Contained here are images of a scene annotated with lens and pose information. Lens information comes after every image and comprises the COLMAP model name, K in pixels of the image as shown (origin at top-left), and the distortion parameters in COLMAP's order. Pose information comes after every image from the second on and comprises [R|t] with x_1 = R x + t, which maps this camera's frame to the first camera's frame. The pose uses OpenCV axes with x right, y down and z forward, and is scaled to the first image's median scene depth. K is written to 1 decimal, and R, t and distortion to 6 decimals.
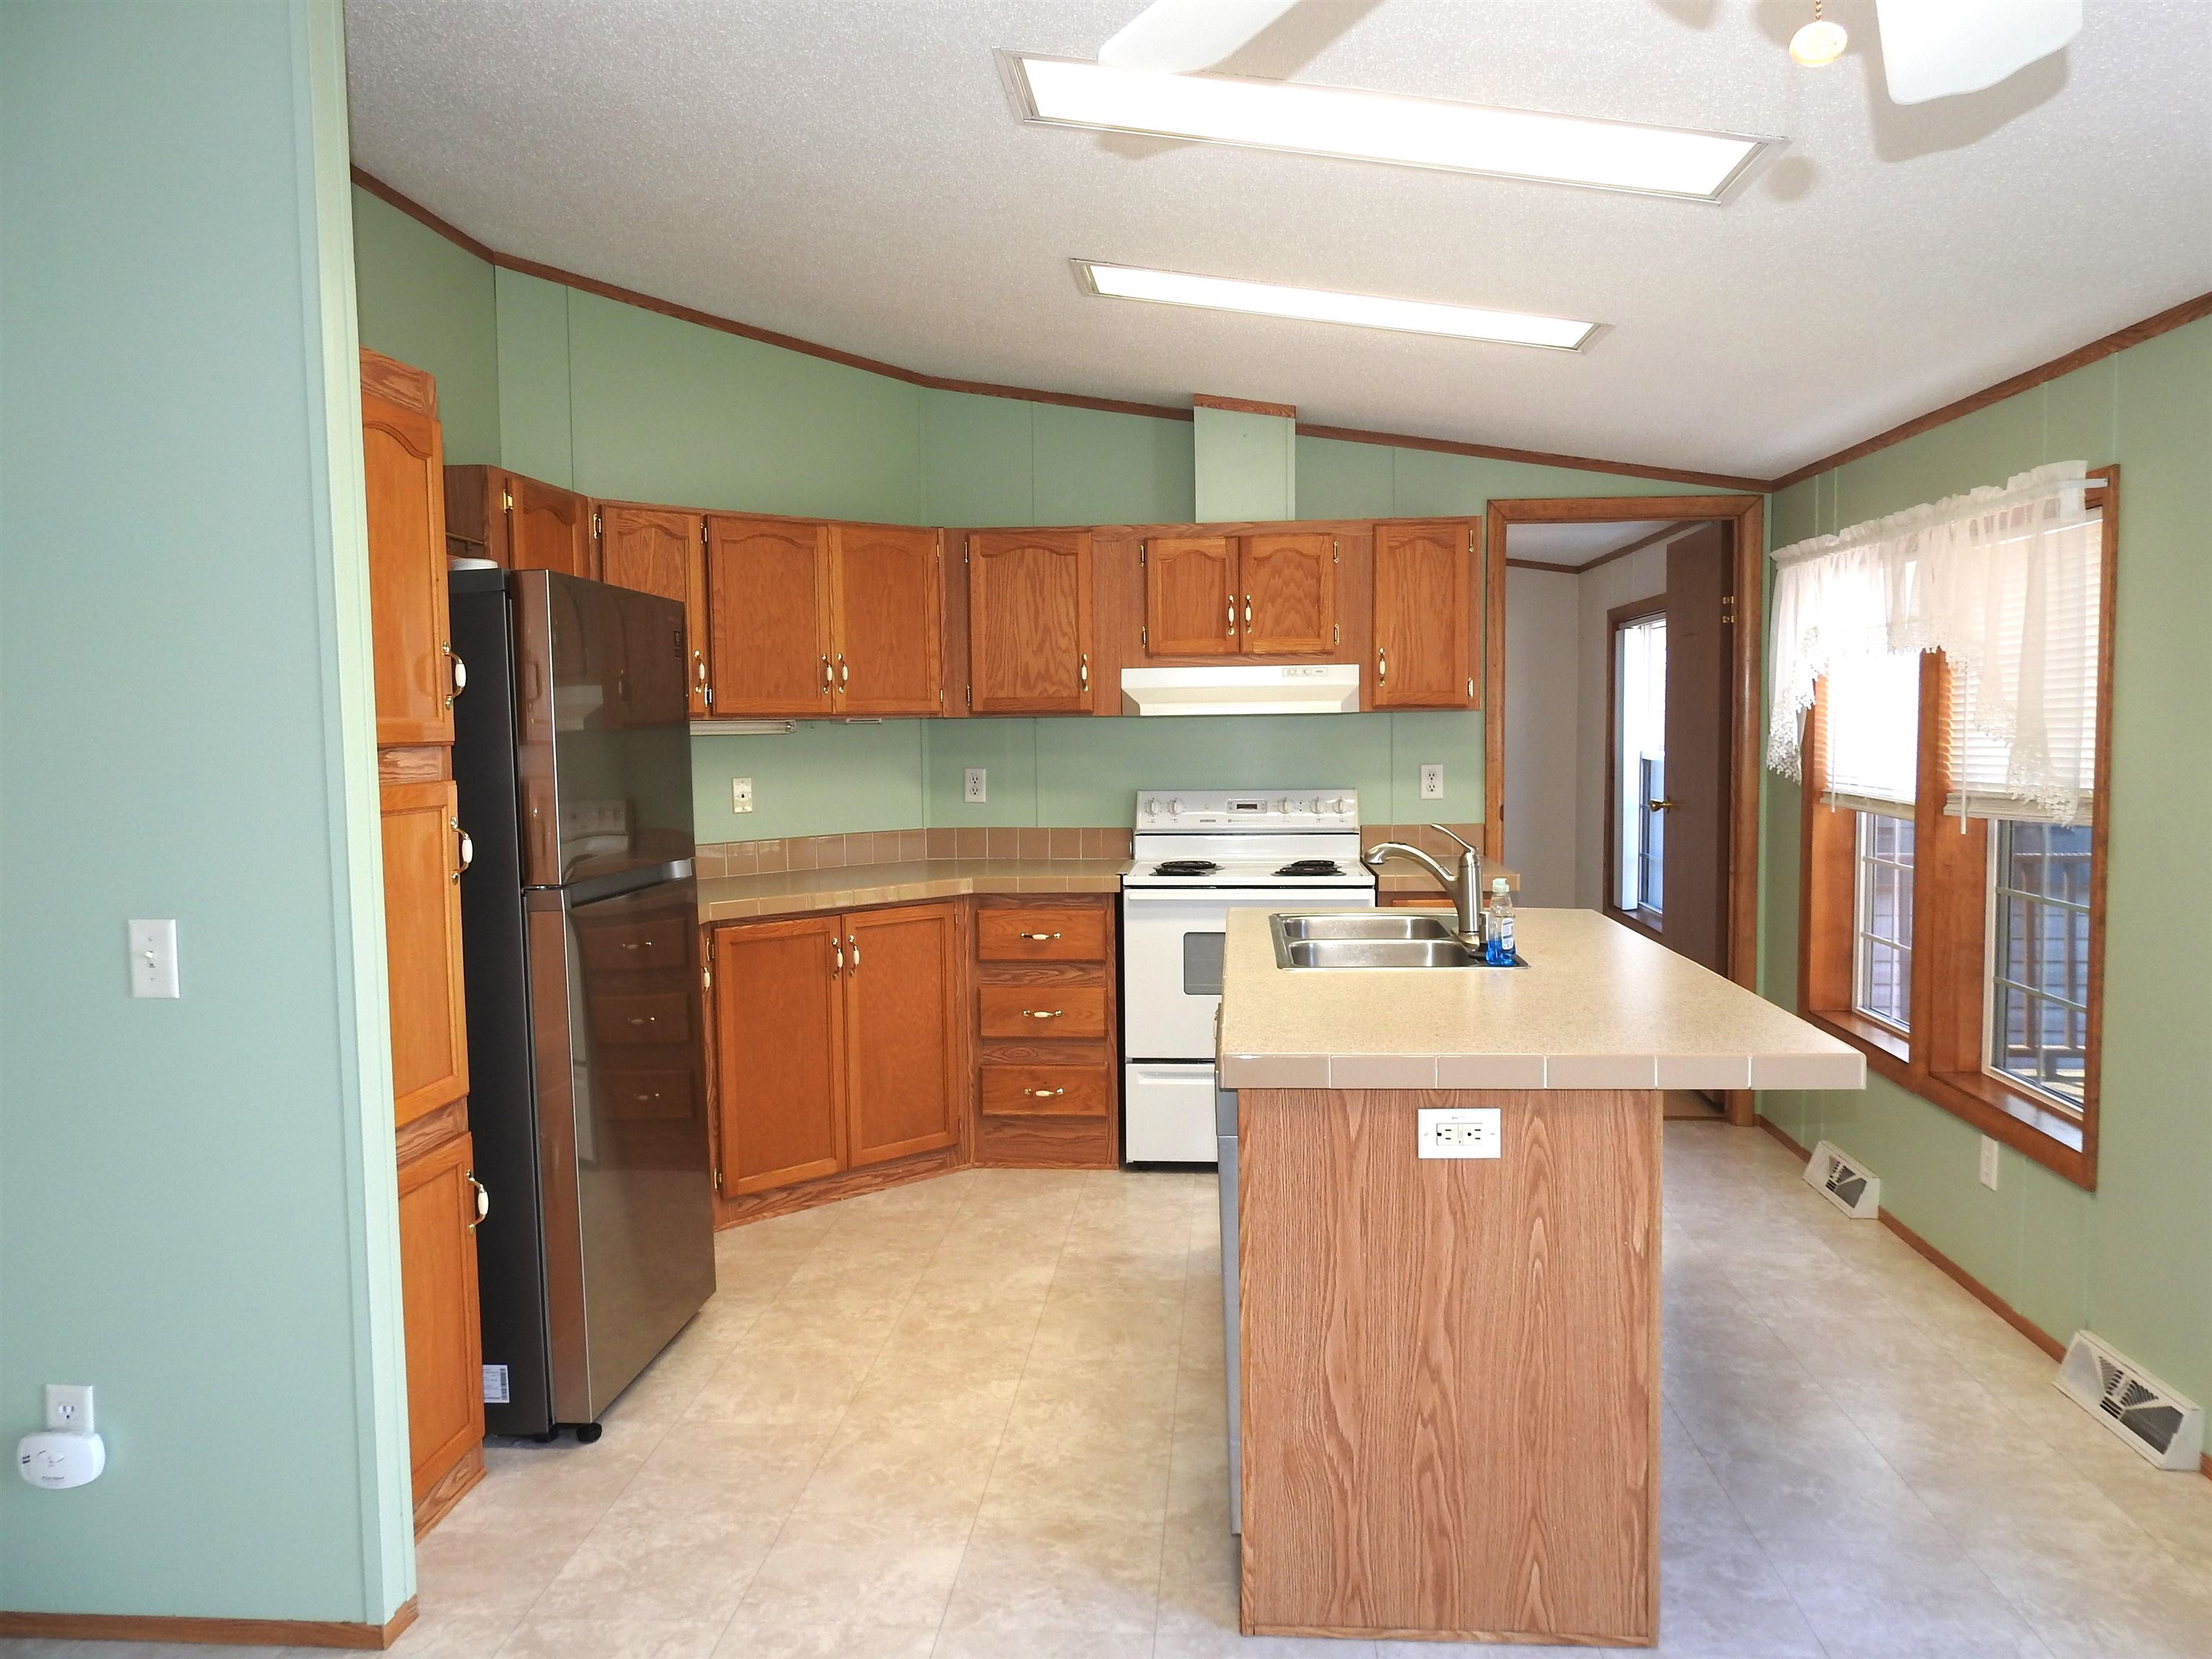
lens RADIAL K [[1564.9, 0, 1109.4], [0, 1564.9, 830.4], [0, 0, 1]] dist [-0.002850, -0.002229]
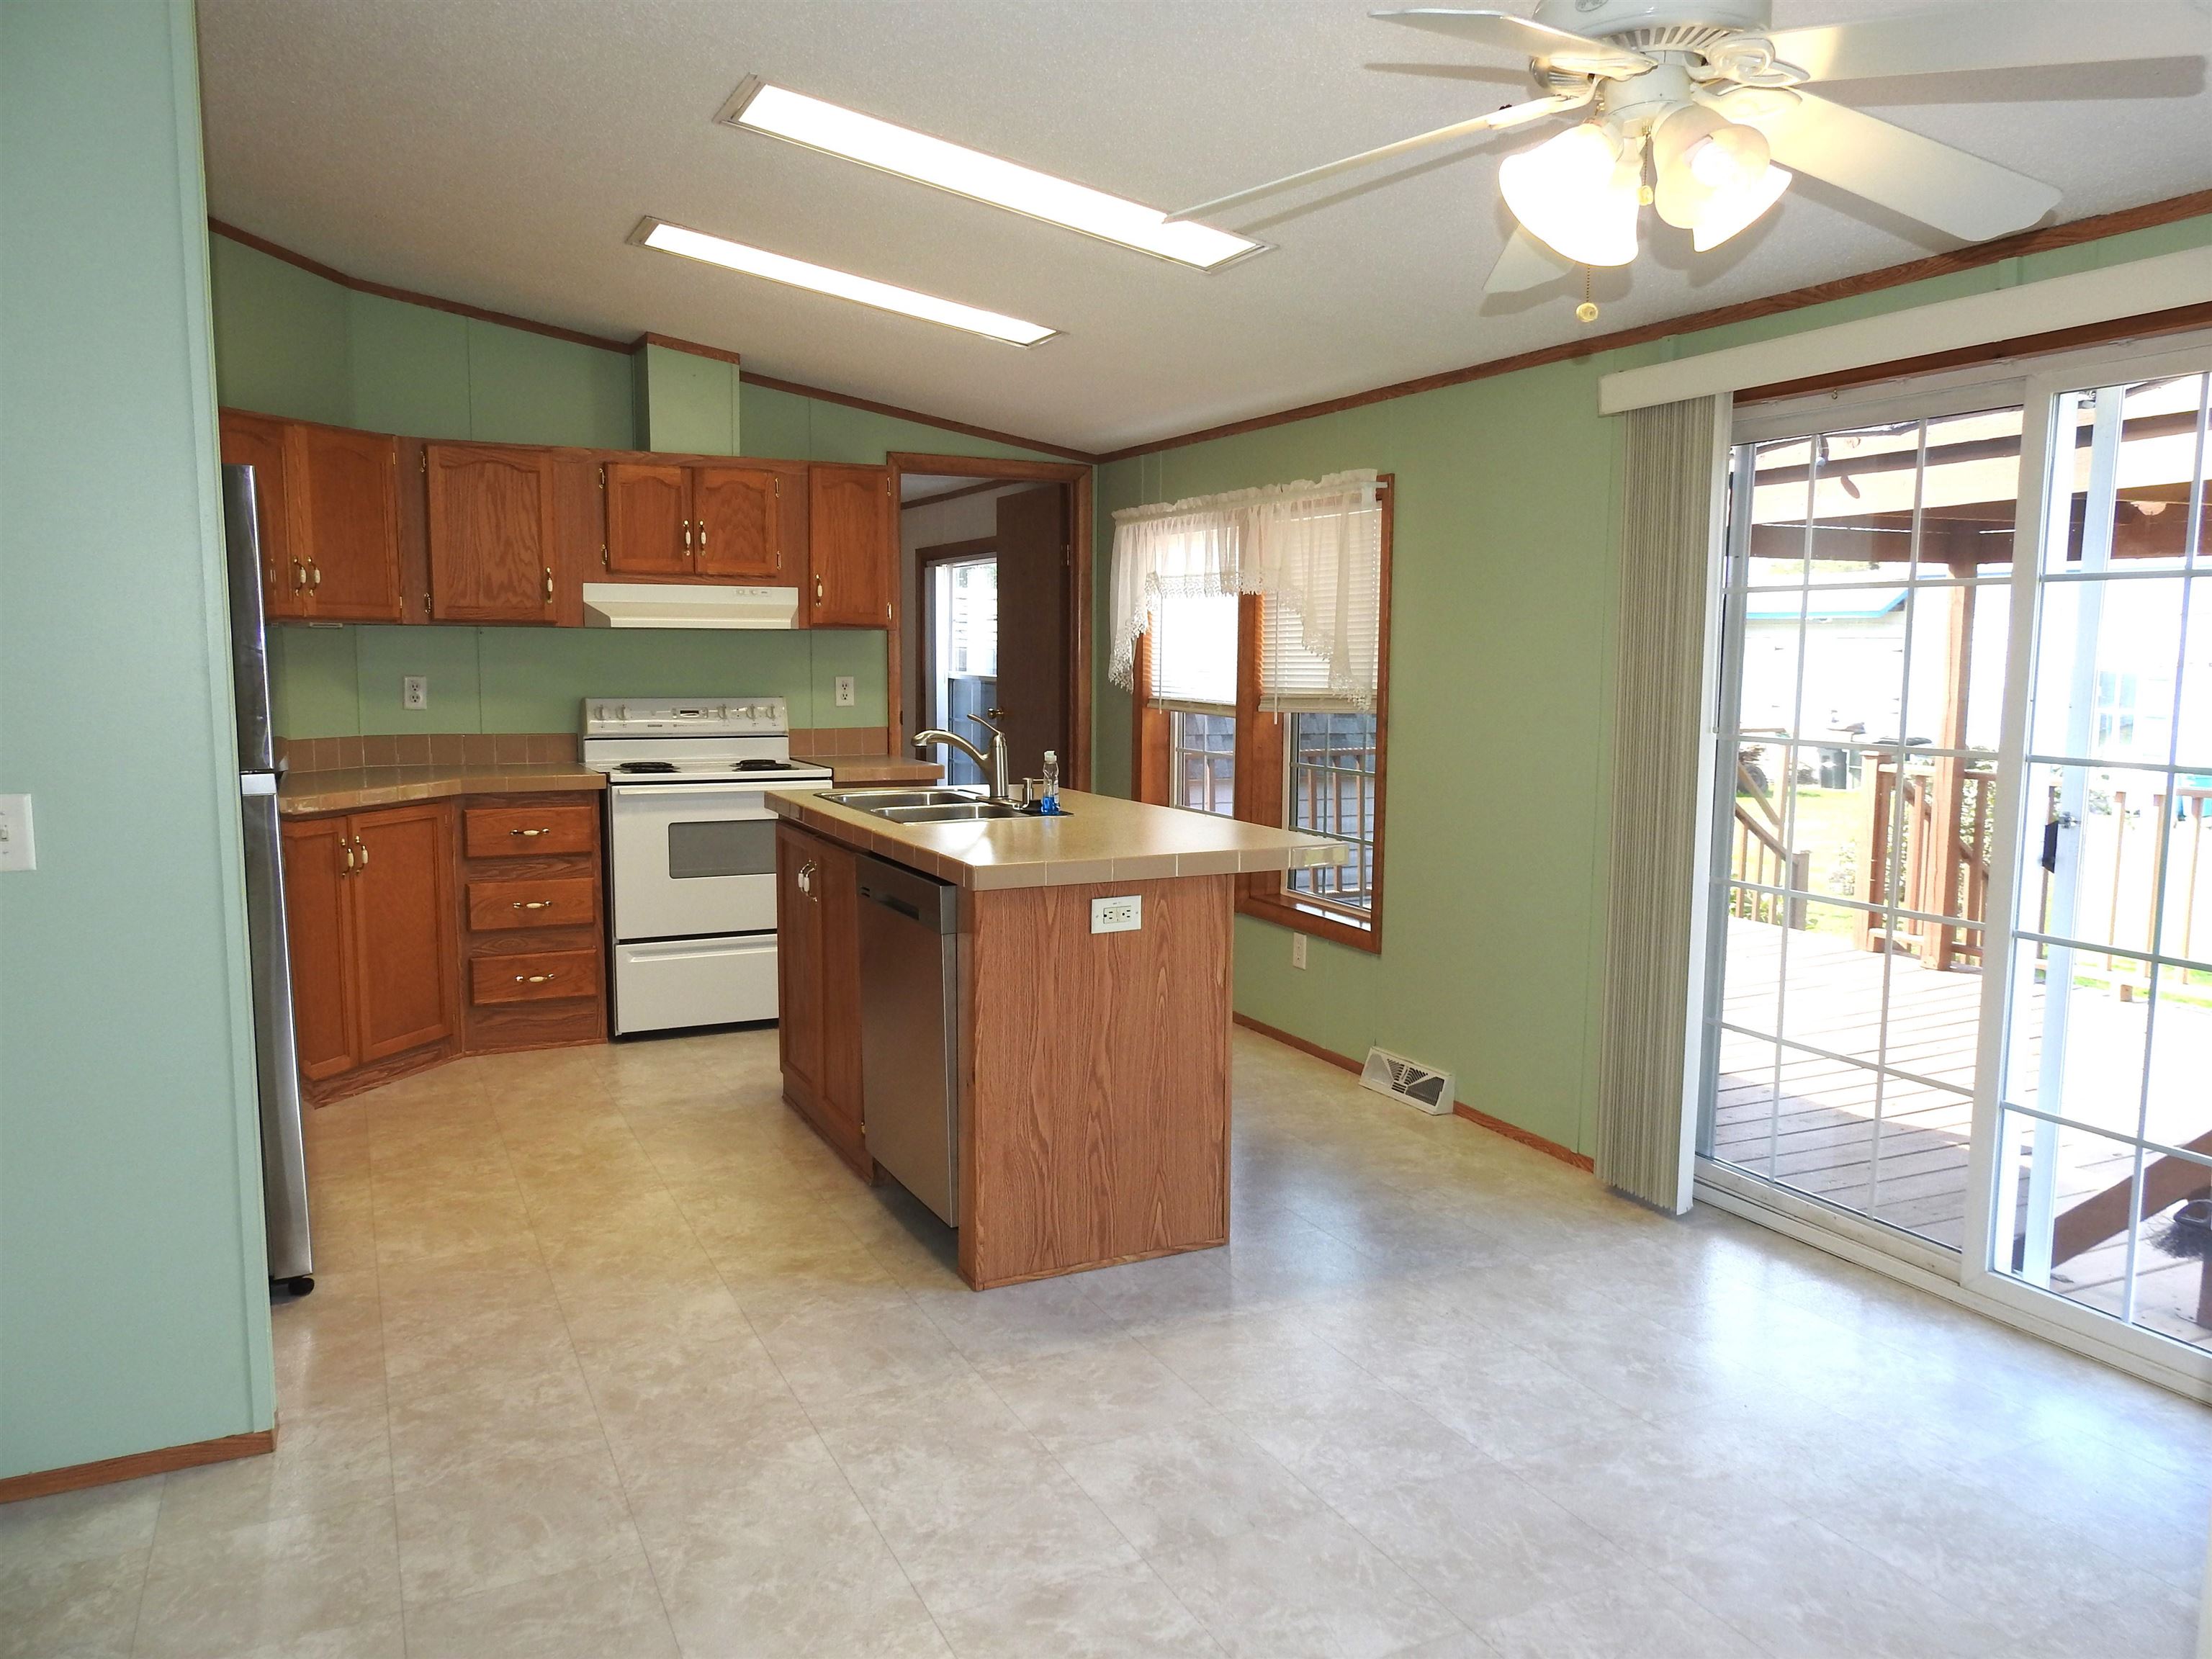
lens RADIAL K [[1564.9, 0, 1097.5], [0, 1564.9, 828.3], [0, 0, 1]] dist [-0.002850, -0.002229]
pose [[0.862235, -0.039165, 0.504991, -0.285181], [0.017971, 0.998744, 0.046774, 0.025259], [-0.506189, -0.031255, 0.861856, -0.130512]]
